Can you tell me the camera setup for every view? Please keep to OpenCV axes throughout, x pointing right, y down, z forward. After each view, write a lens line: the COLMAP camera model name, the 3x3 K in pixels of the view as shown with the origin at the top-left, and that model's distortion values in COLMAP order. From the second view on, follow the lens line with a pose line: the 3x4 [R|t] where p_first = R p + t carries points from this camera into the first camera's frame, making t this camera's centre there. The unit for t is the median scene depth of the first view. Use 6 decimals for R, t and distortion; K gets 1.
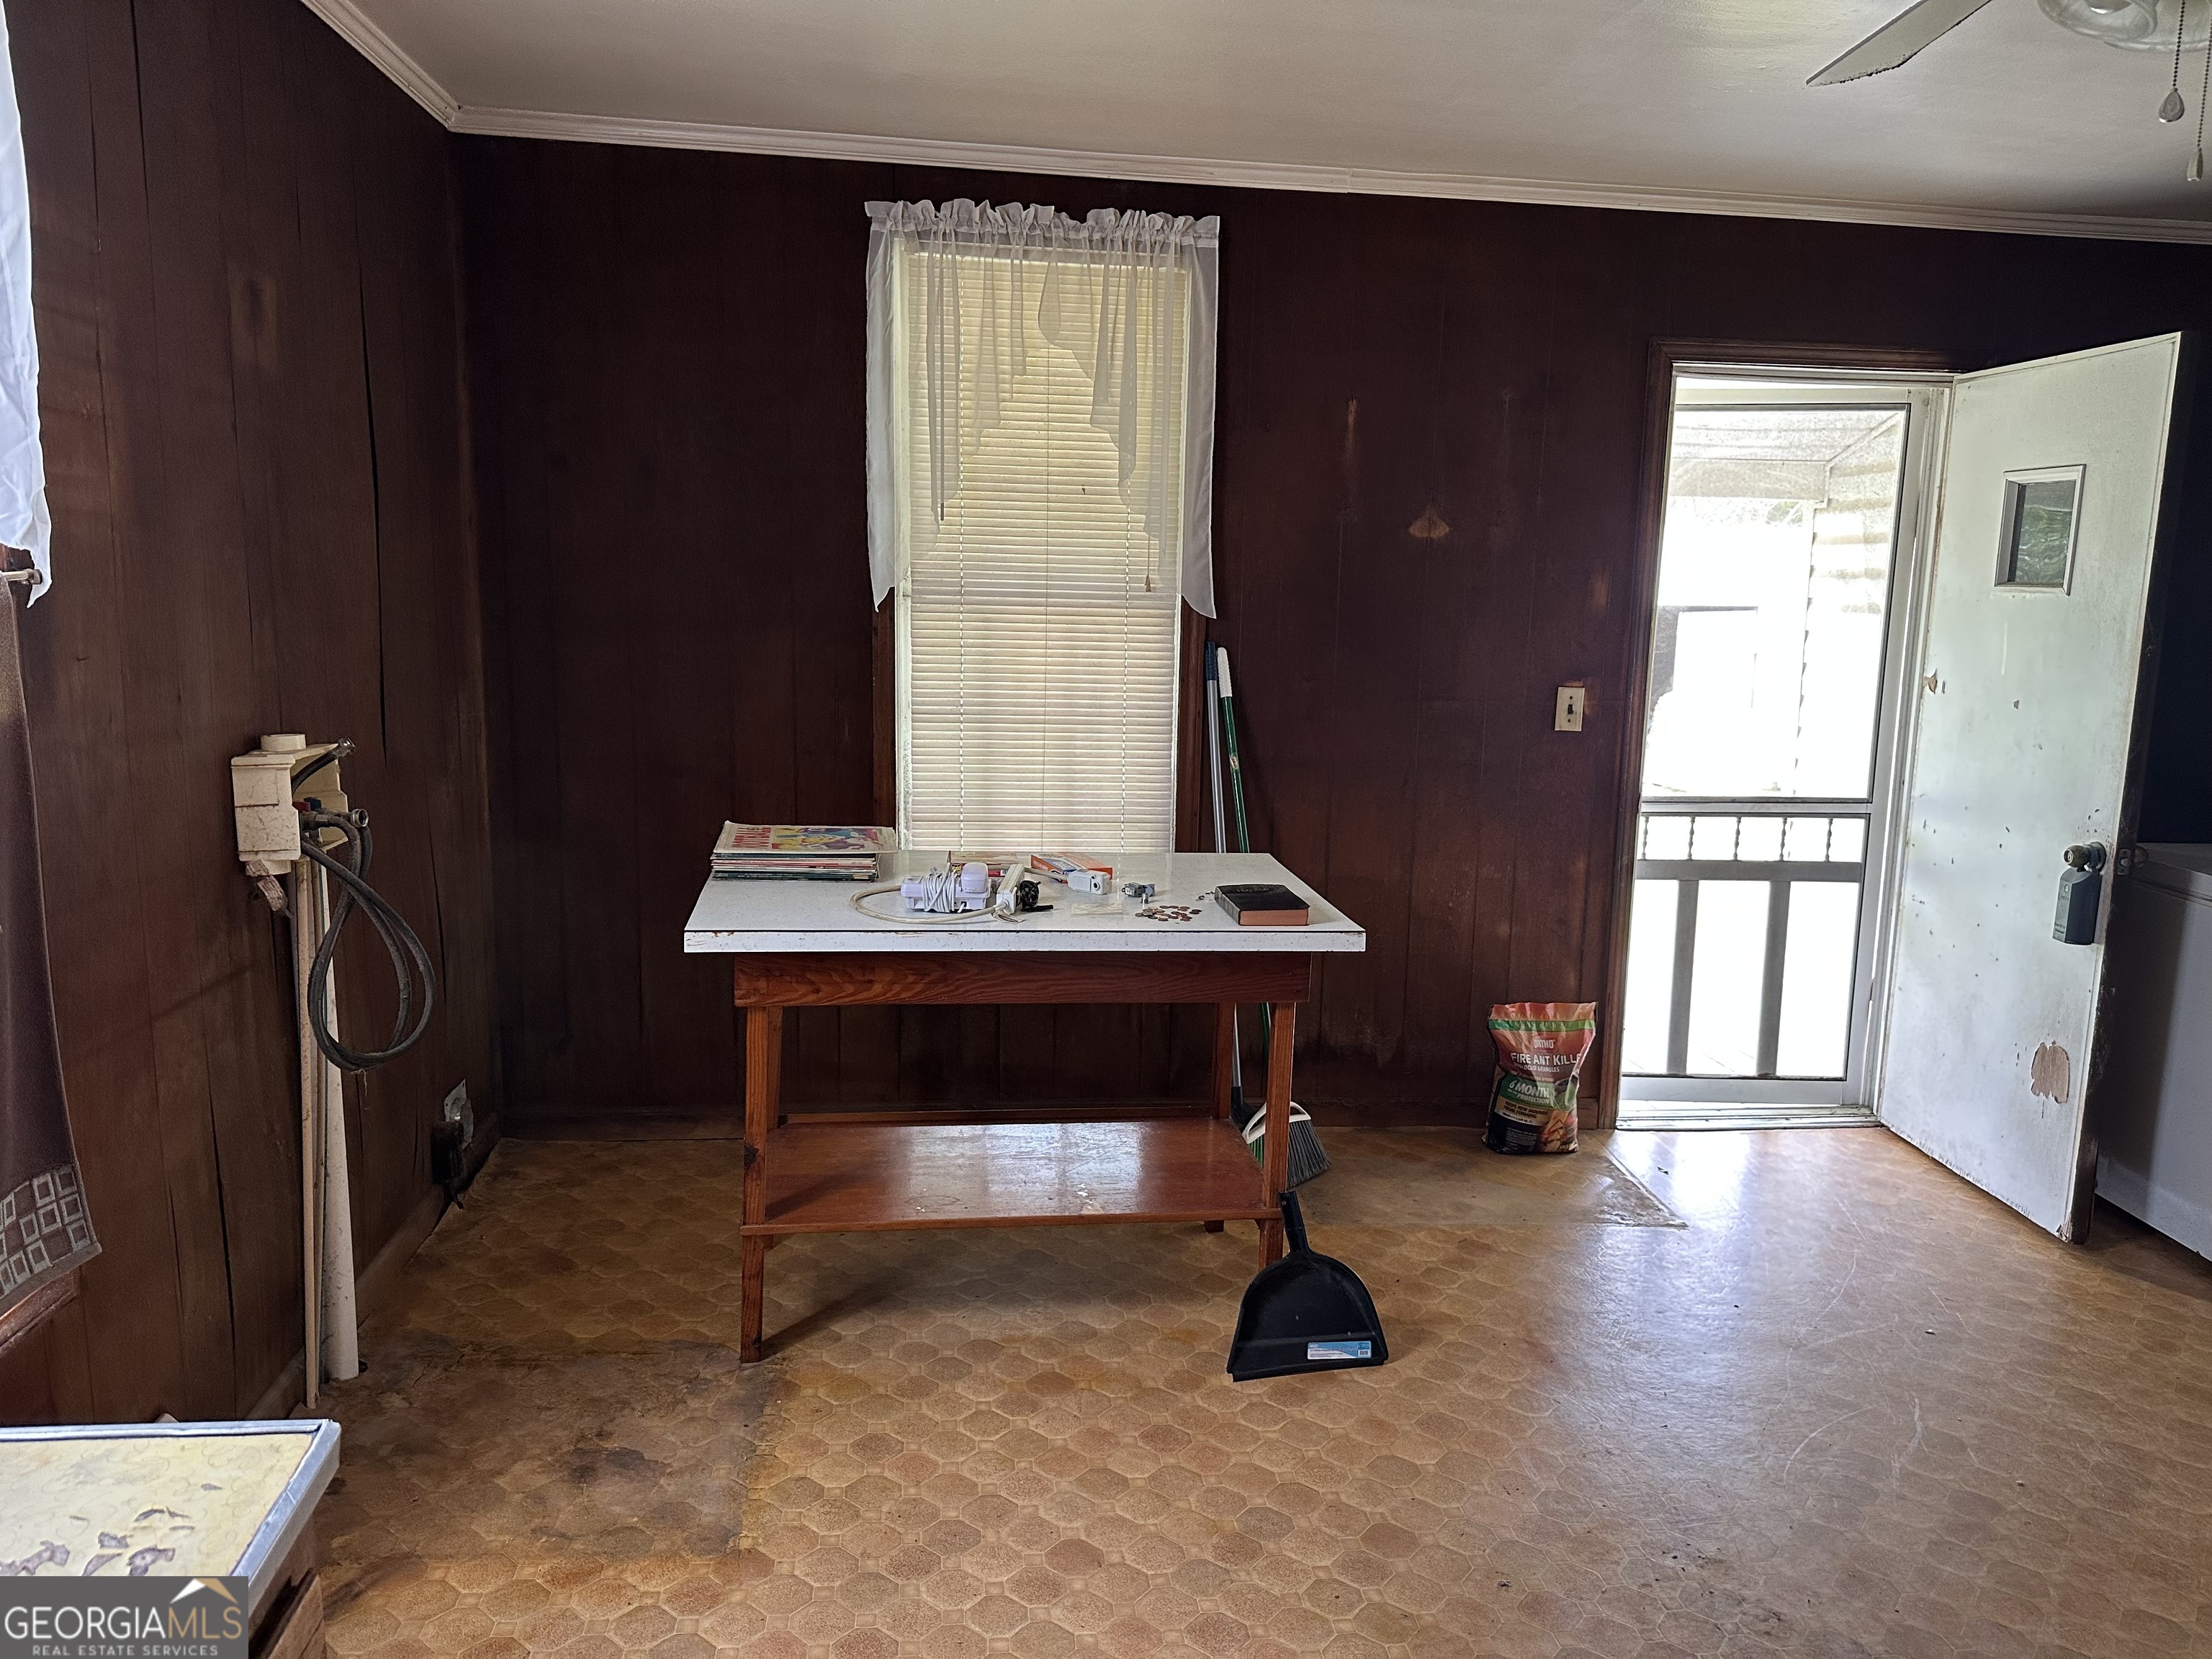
lens RADIAL K [[1558.2, 0, 1118.9], [0, 1558.2, 828.4], [0, 0, 1]] dist [0.076145, -0.095752]
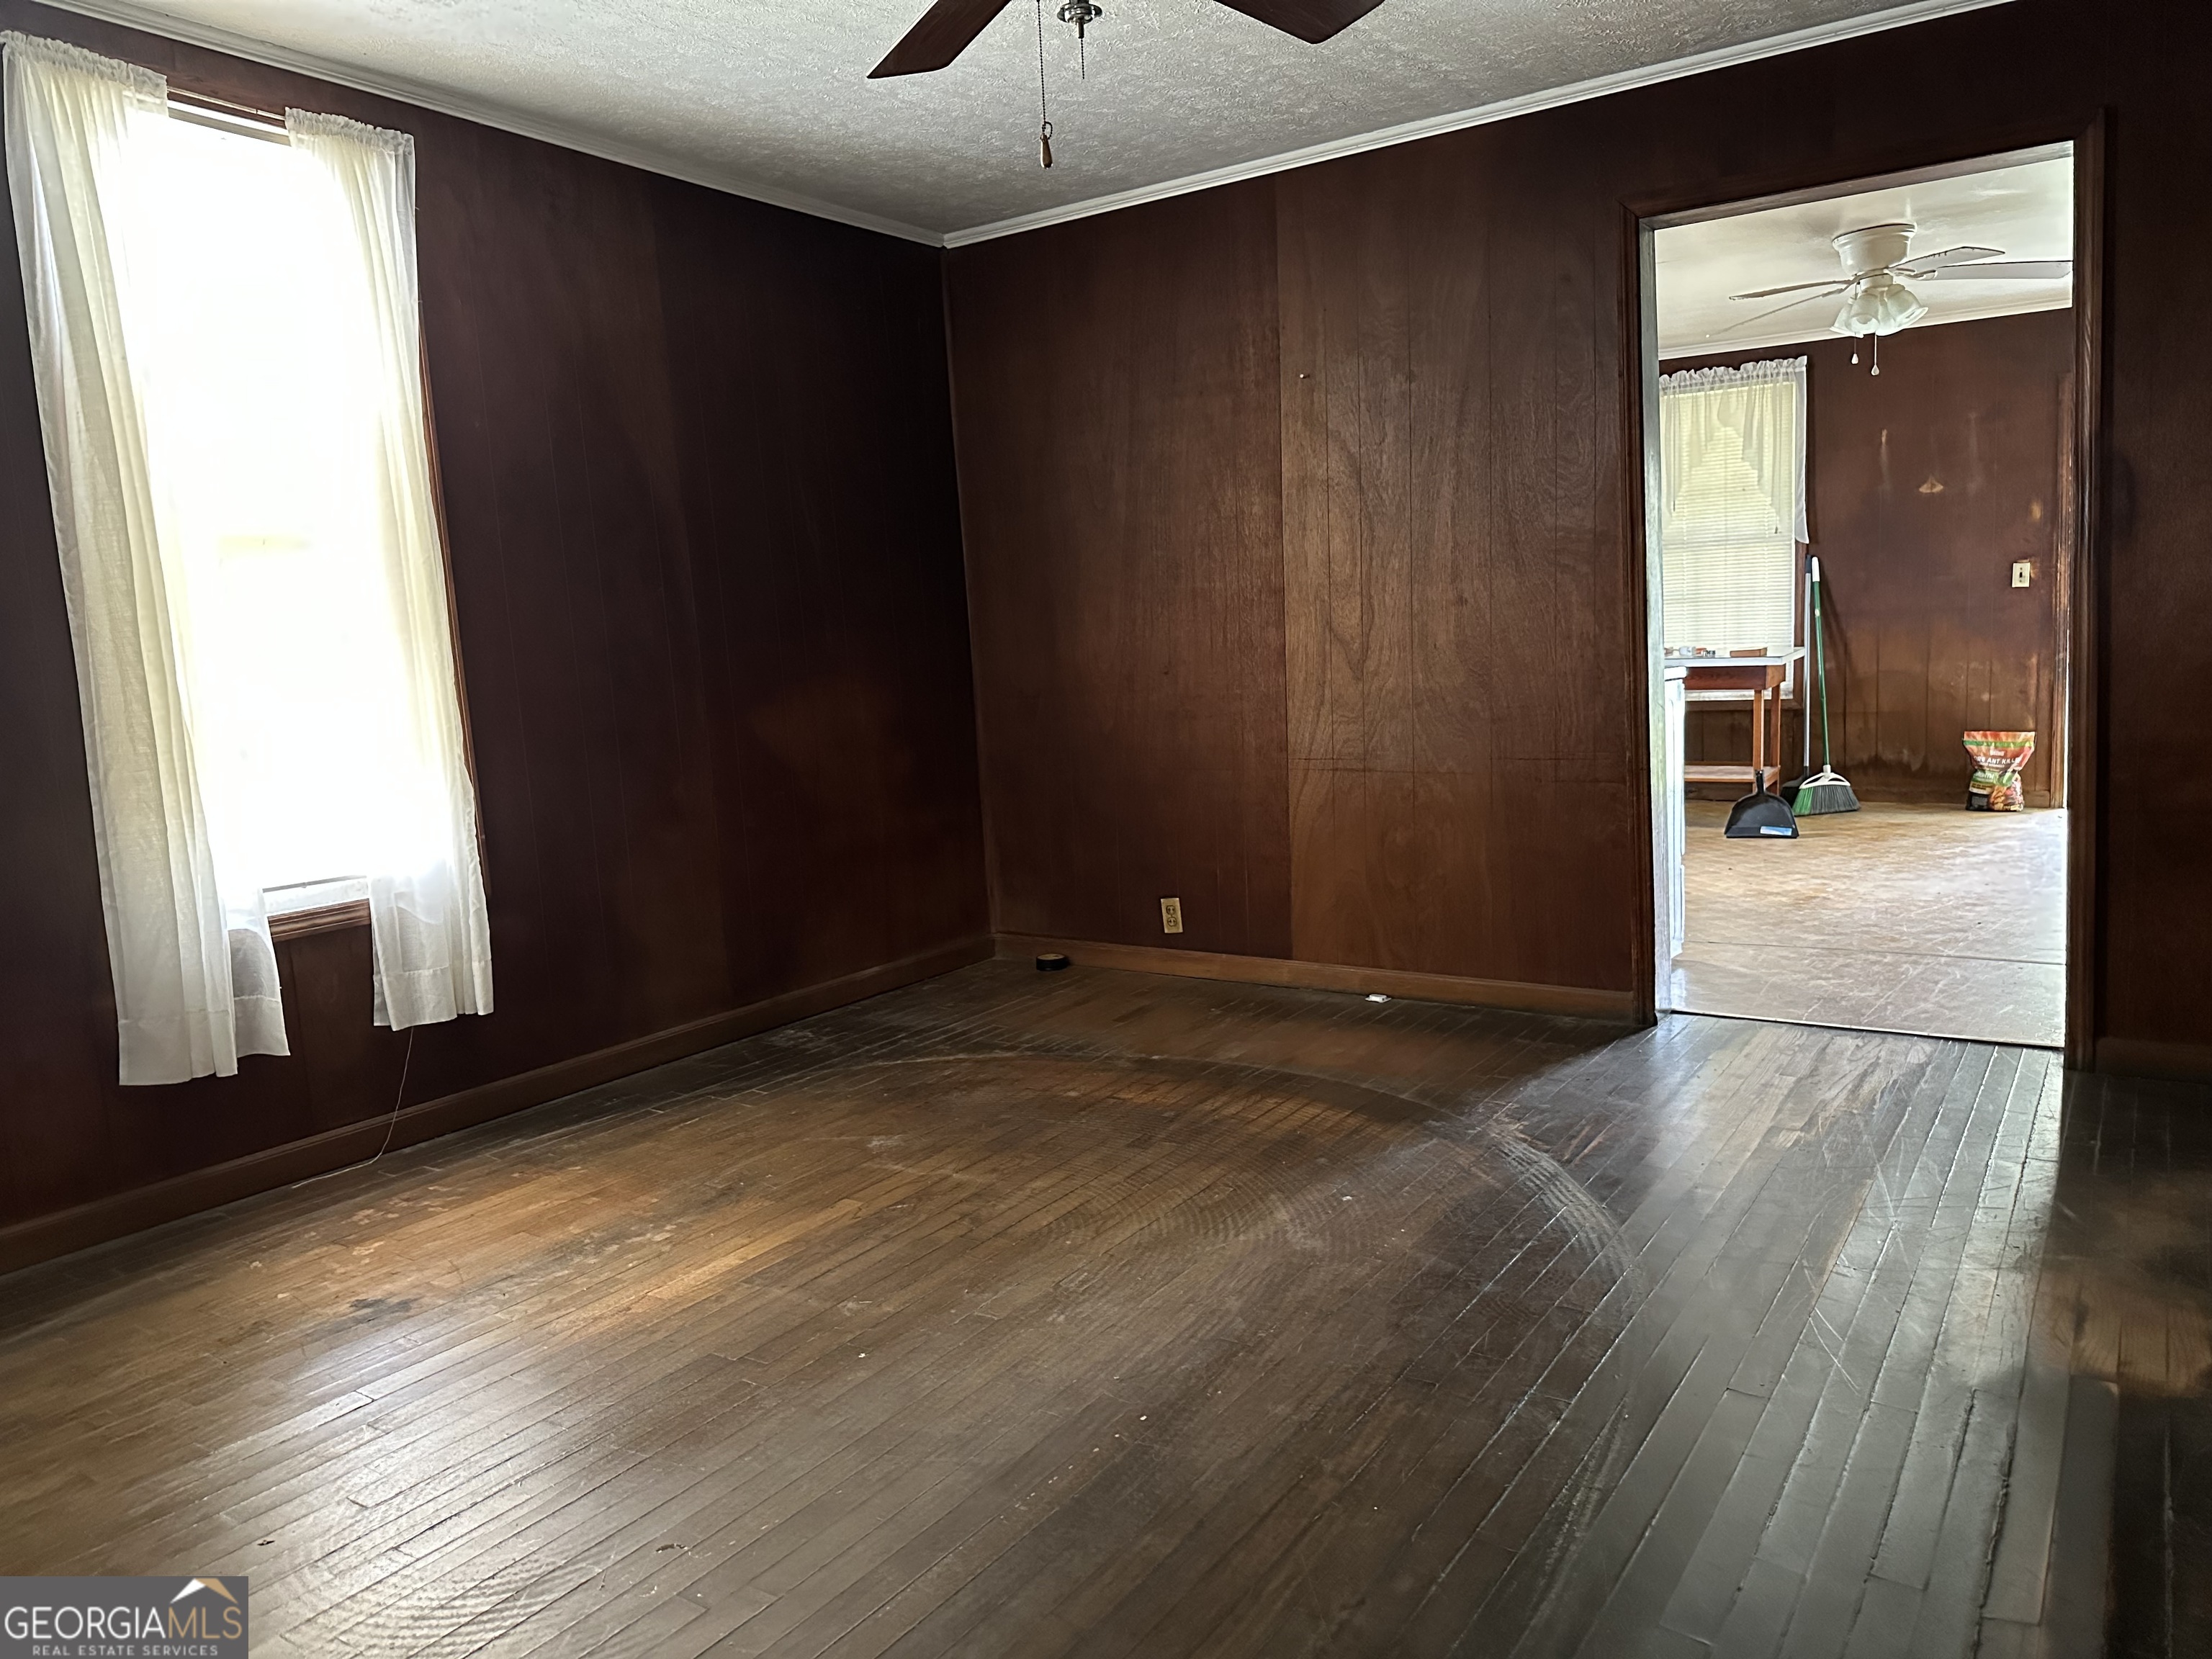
lens RADIAL K [[1558.2, 0, 1110.4], [0, 1558.2, 834.3], [0, 0, 1]] dist [0.076145, -0.095752]
pose [[0.760504, 0.024322, -0.648877, 0.711036], [-0.042335, 0.999029, -0.012170, 0.309779], [0.647952, 0.036726, 0.760796, -1.158021]]
